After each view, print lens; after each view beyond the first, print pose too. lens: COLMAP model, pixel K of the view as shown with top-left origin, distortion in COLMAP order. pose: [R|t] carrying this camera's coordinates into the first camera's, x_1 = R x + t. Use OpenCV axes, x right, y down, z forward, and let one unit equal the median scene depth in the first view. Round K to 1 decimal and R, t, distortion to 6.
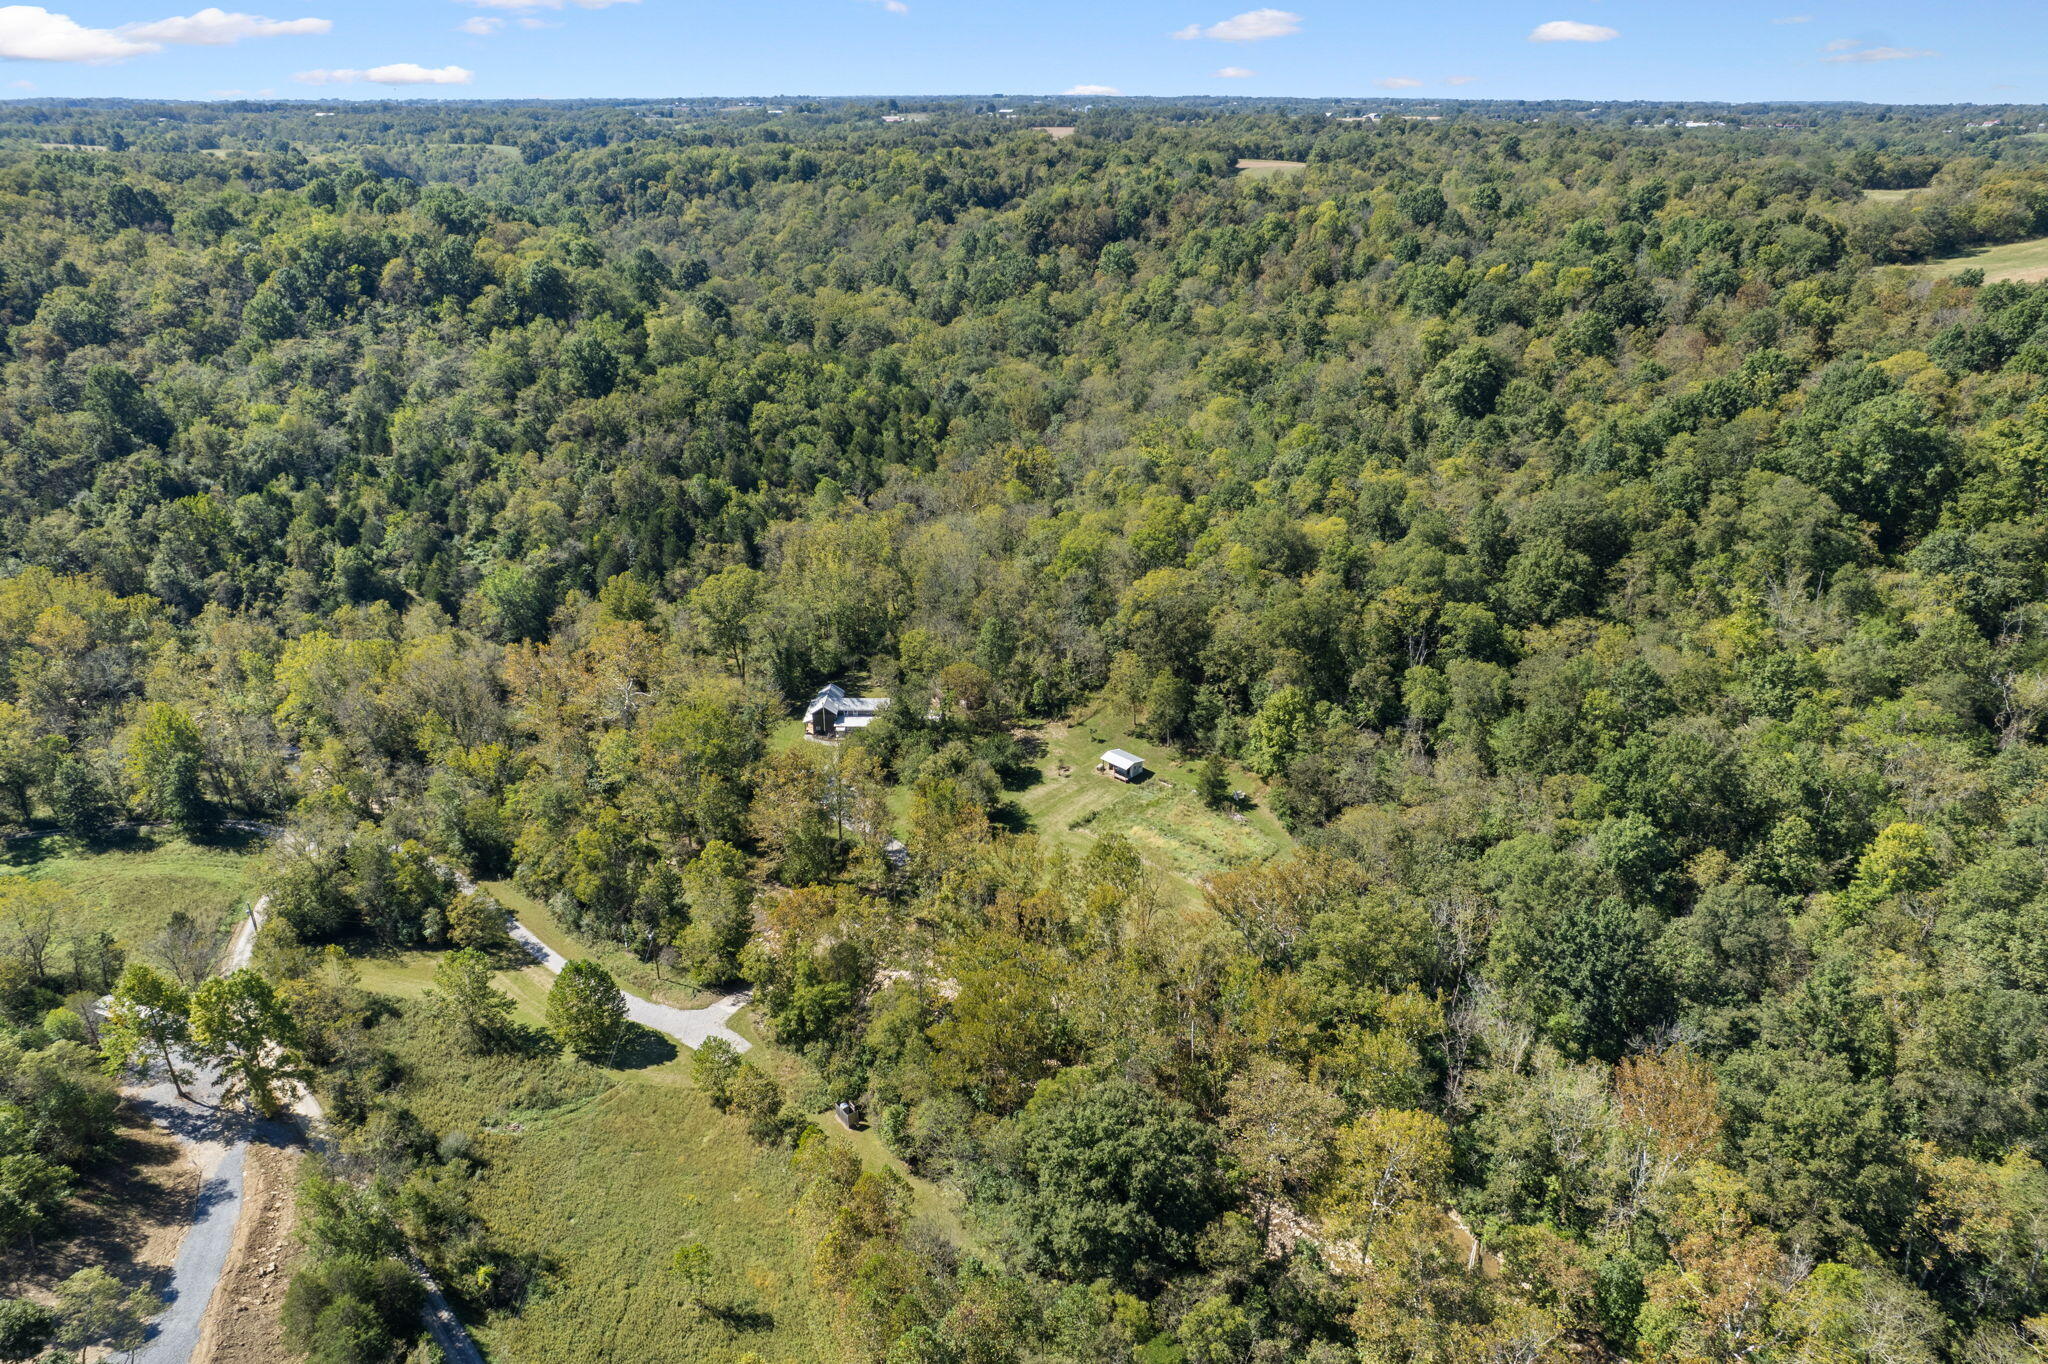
lens RADIAL K [[1350.1, 0, 1024.0], [0, 1350.1, 682.0], [0, 0, 1]] dist [-0.095643, 0.094146]
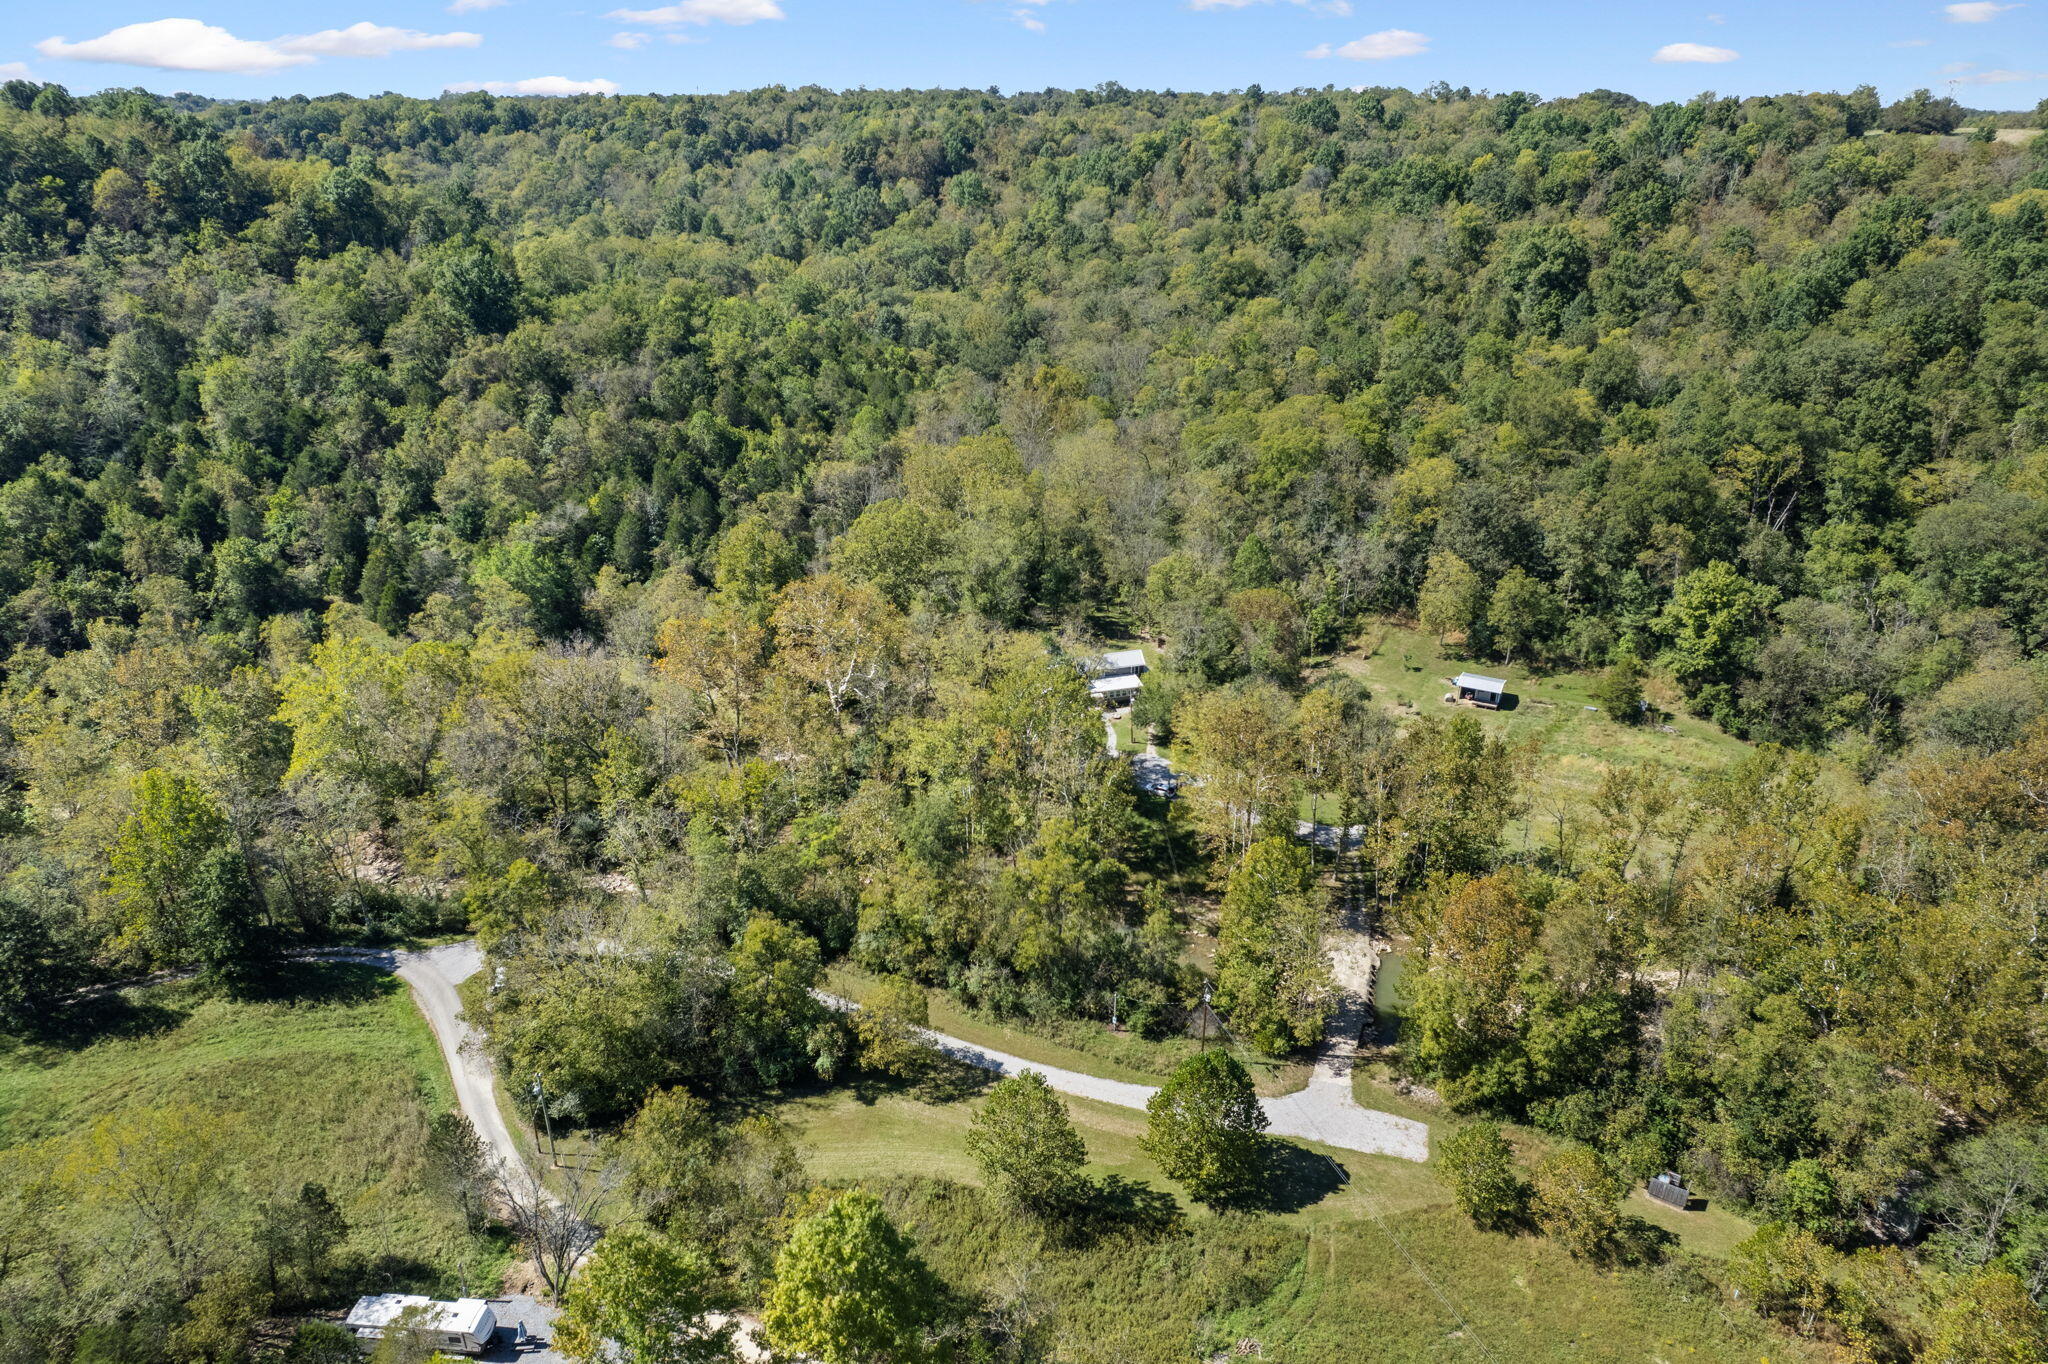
lens RADIAL K [[1350.1, 0, 1024.0], [0, 1350.1, 682.0], [0, 0, 1]] dist [-0.095643, 0.094146]
pose [[0.951622, -0.117934, 0.283739, -0.302803], [0.120587, 0.992669, 0.008164, 0.012516], [-0.282622, 0.026447, 0.958867, 0.227223]]
